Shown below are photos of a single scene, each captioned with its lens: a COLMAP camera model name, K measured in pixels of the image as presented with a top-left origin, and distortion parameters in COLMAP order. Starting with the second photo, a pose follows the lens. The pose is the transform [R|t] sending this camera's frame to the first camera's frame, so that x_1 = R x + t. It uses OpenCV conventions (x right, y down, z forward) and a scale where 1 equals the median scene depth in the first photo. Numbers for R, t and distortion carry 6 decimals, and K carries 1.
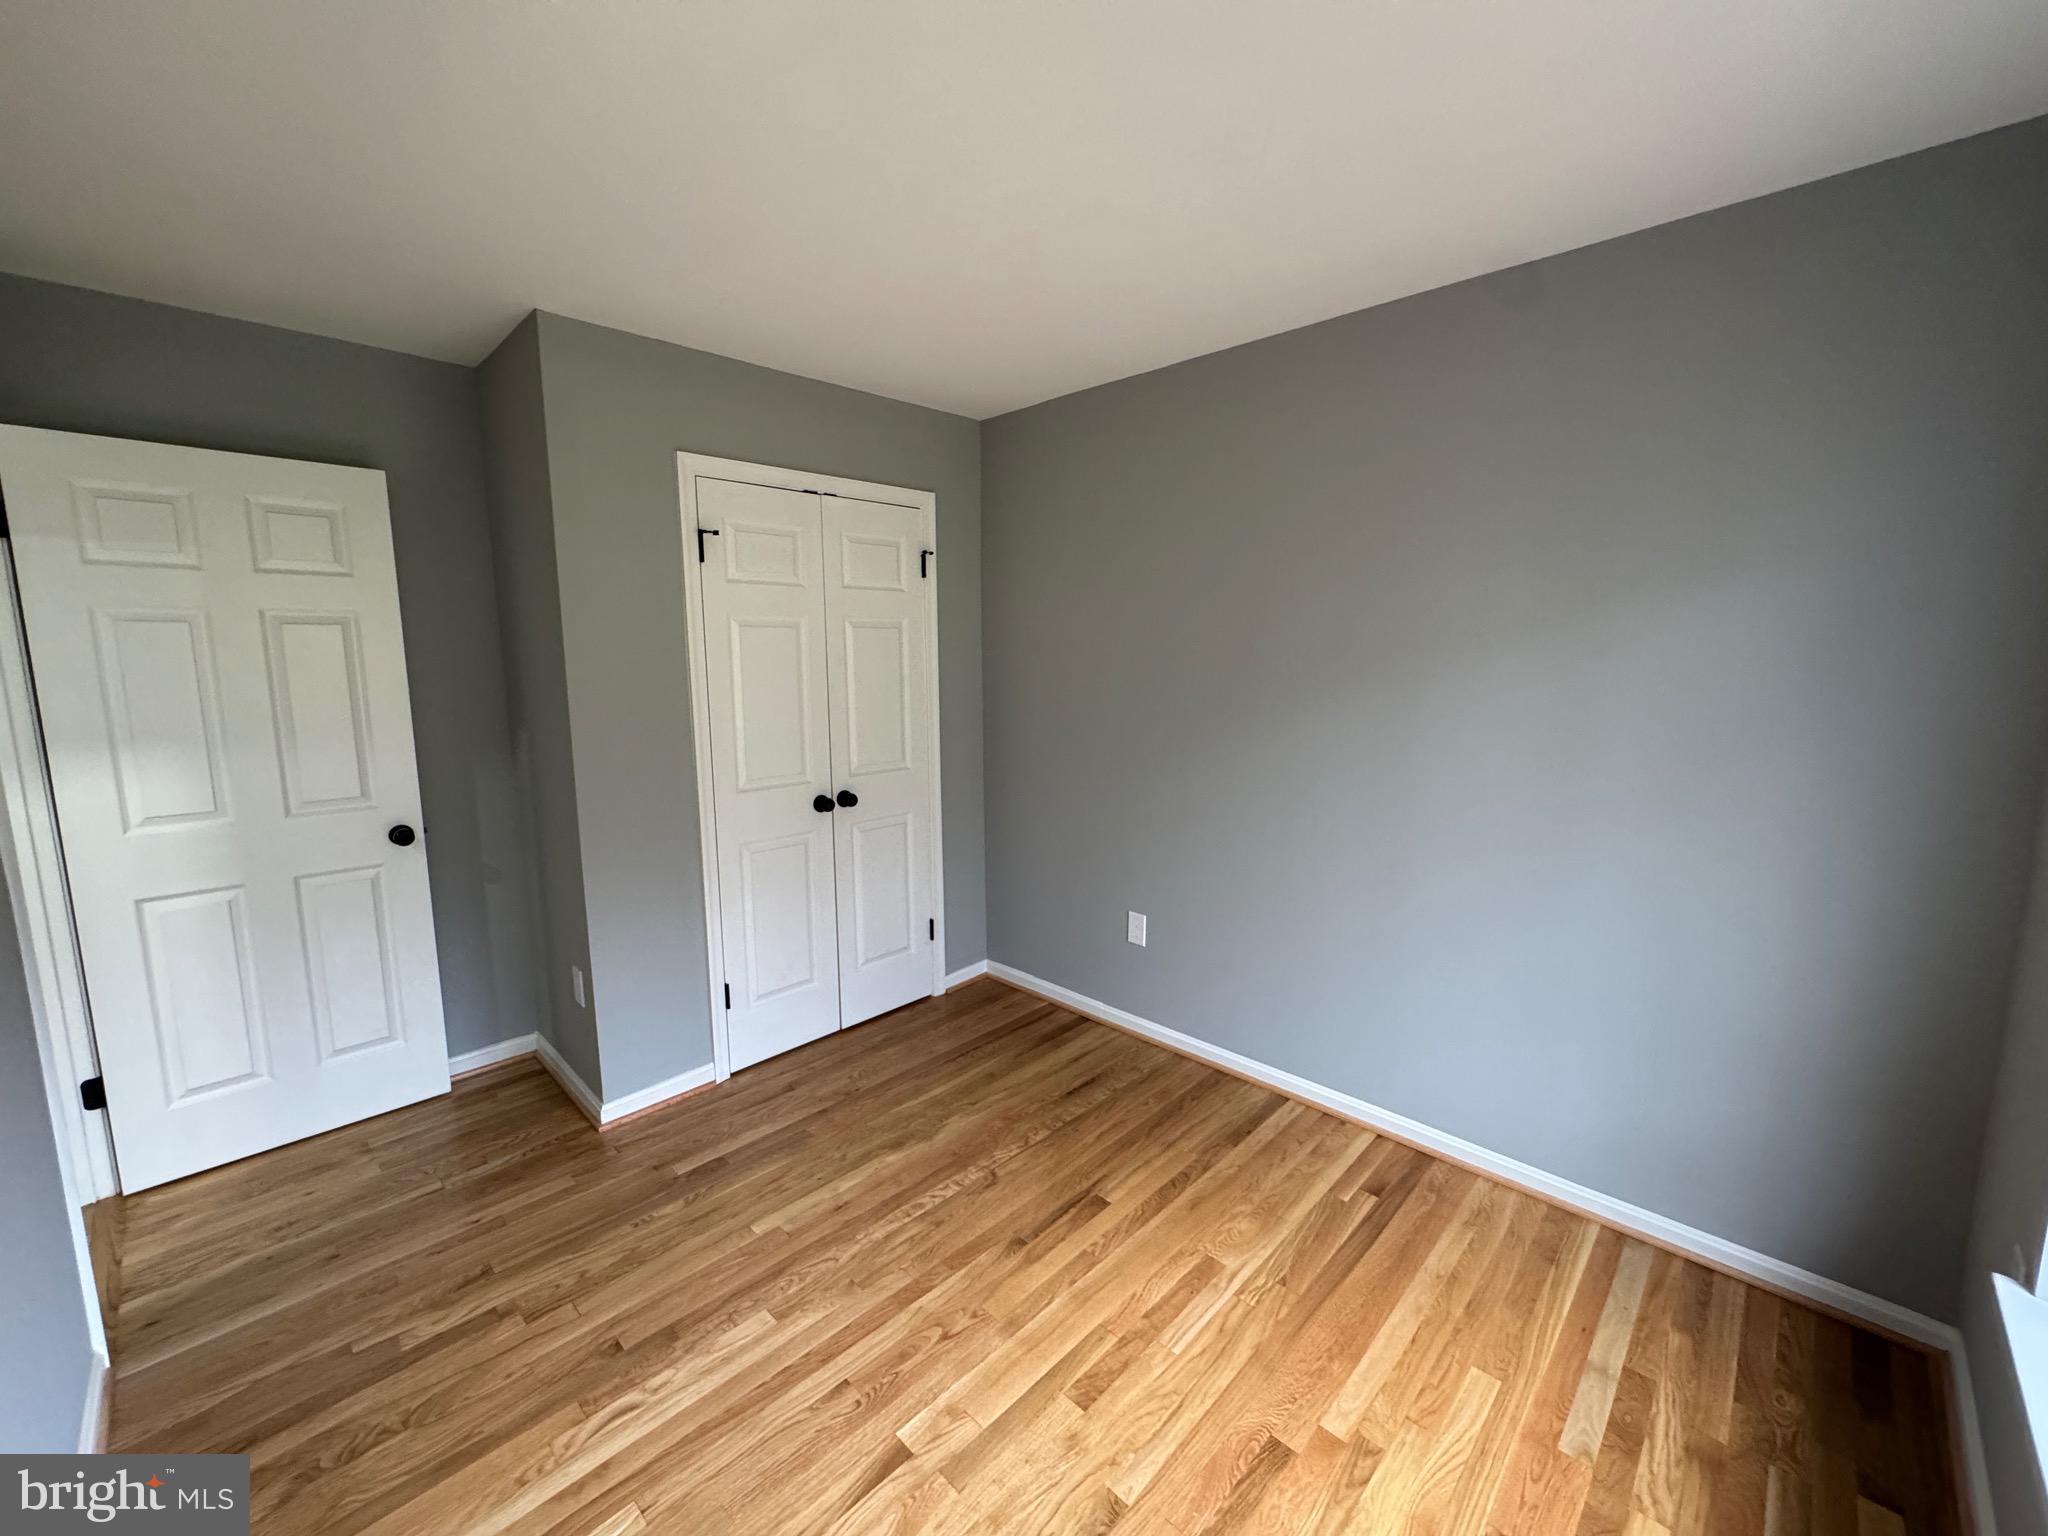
lens RADIAL K [[810.9, 0, 1024.0], [0, 810.9, 768.0], [0, 0, 1]] dist [-0.002006, -0.000107]
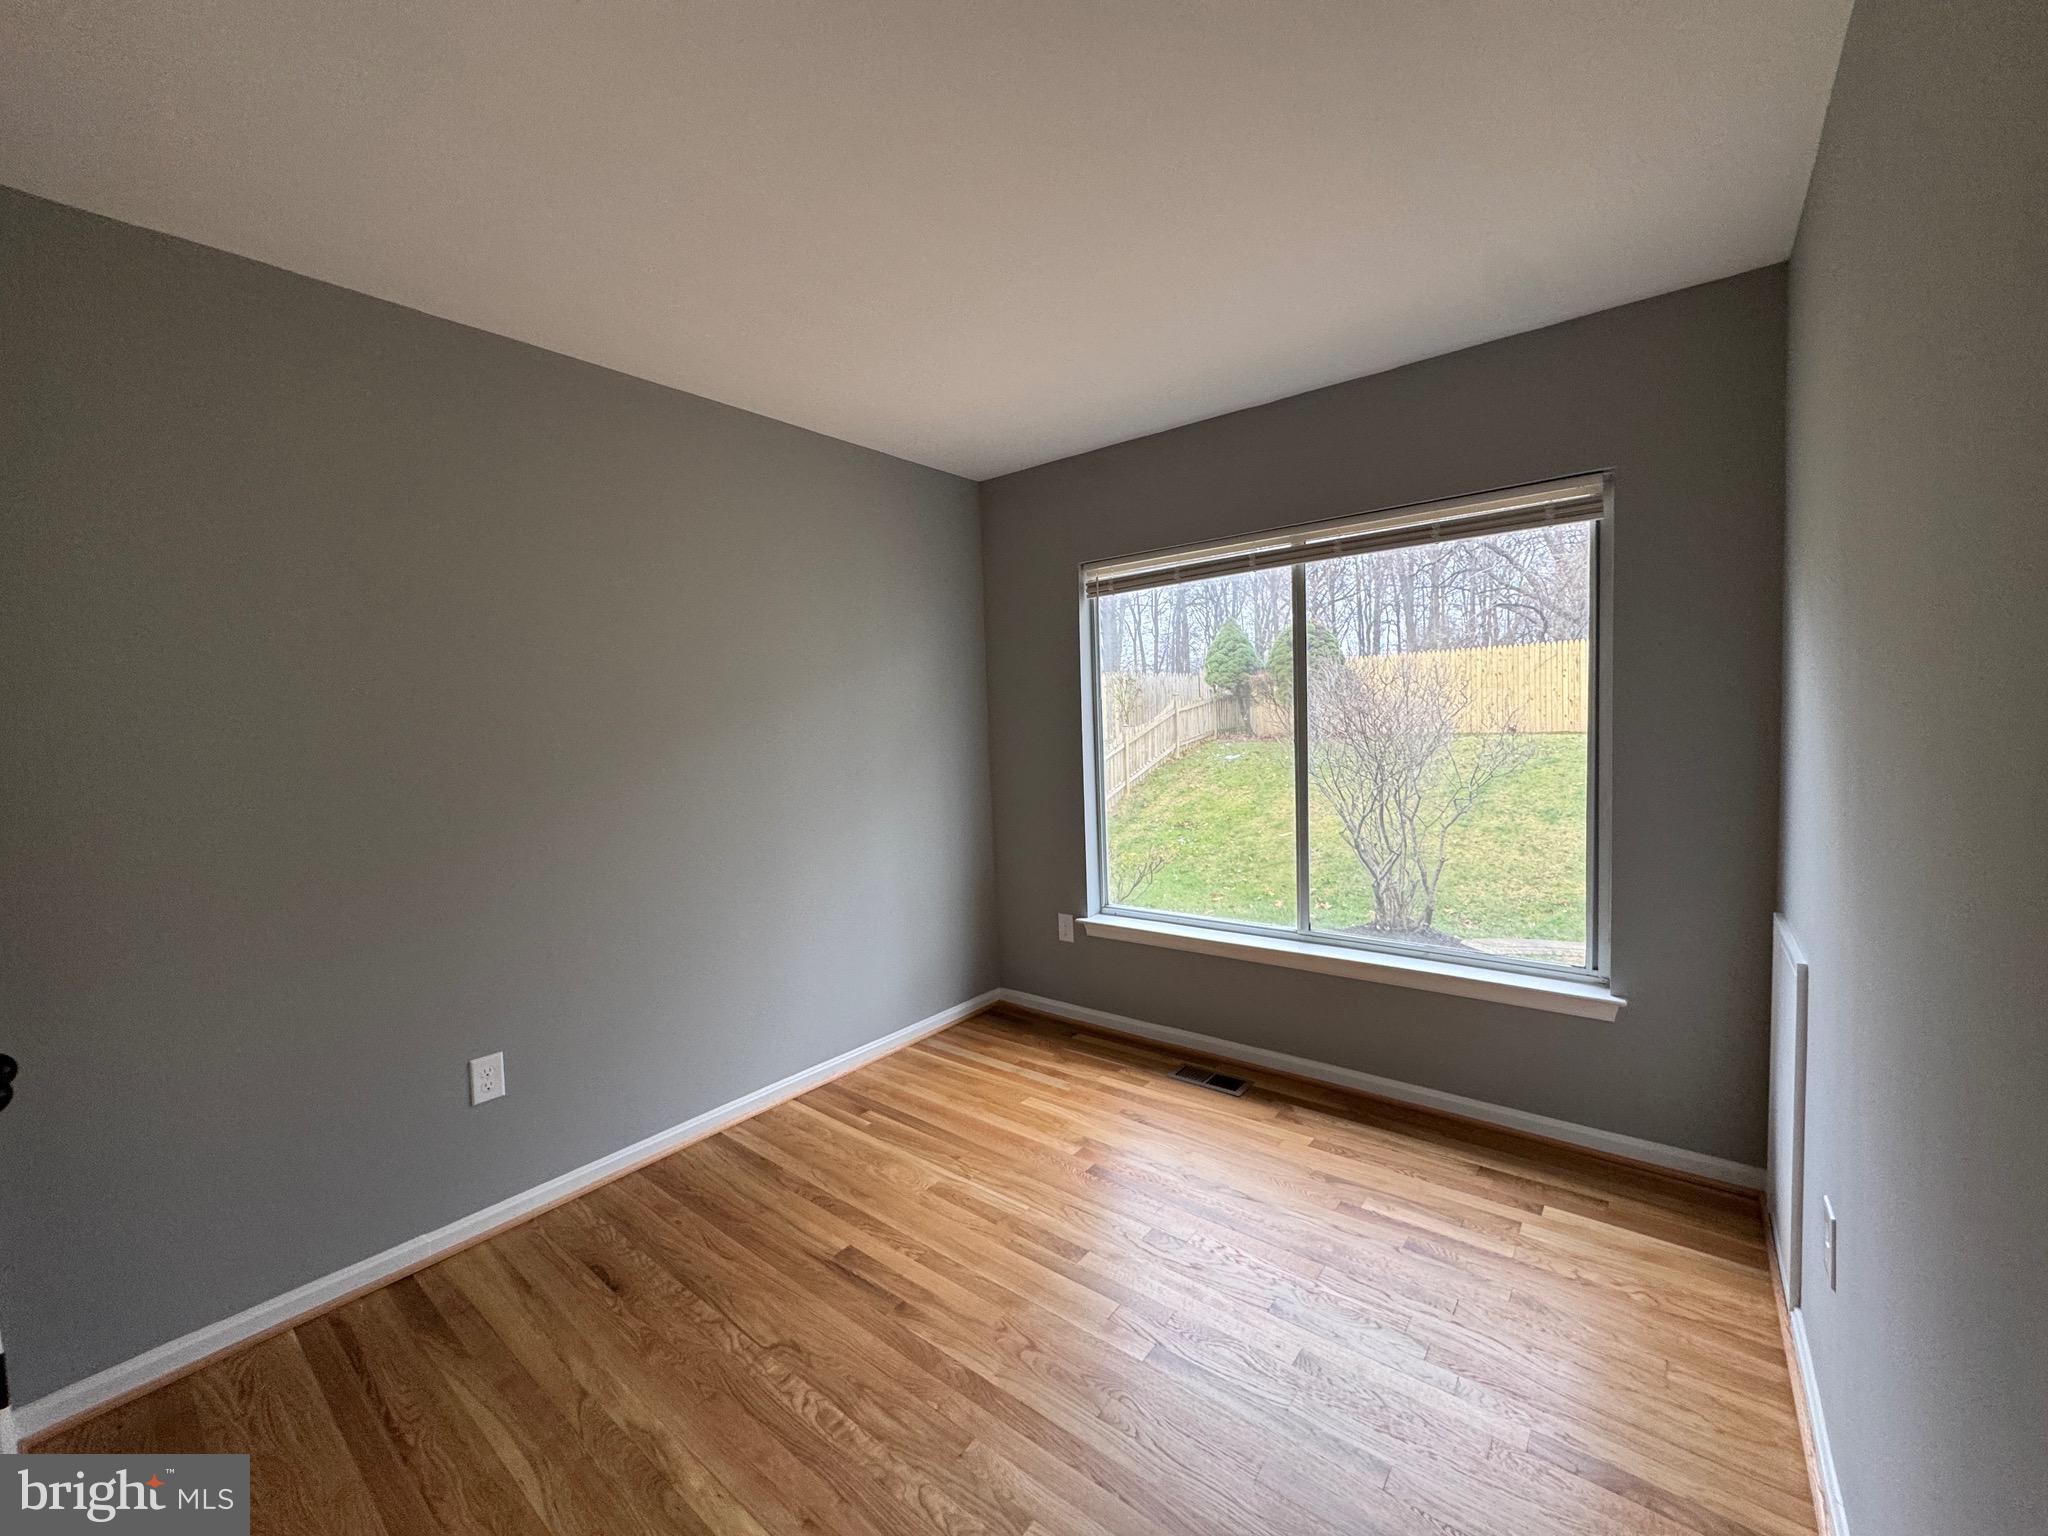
lens RADIAL K [[810.9, 0, 1024.0], [0, 810.9, 768.0], [0, 0, 1]] dist [-0.002006, -0.000107]
pose [[-0.103299, -0.052018, 0.993289, -0.881809], [0.172009, 0.982651, 0.069350, -0.052916], [-0.979664, 0.178018, -0.092559, 0.825800]]
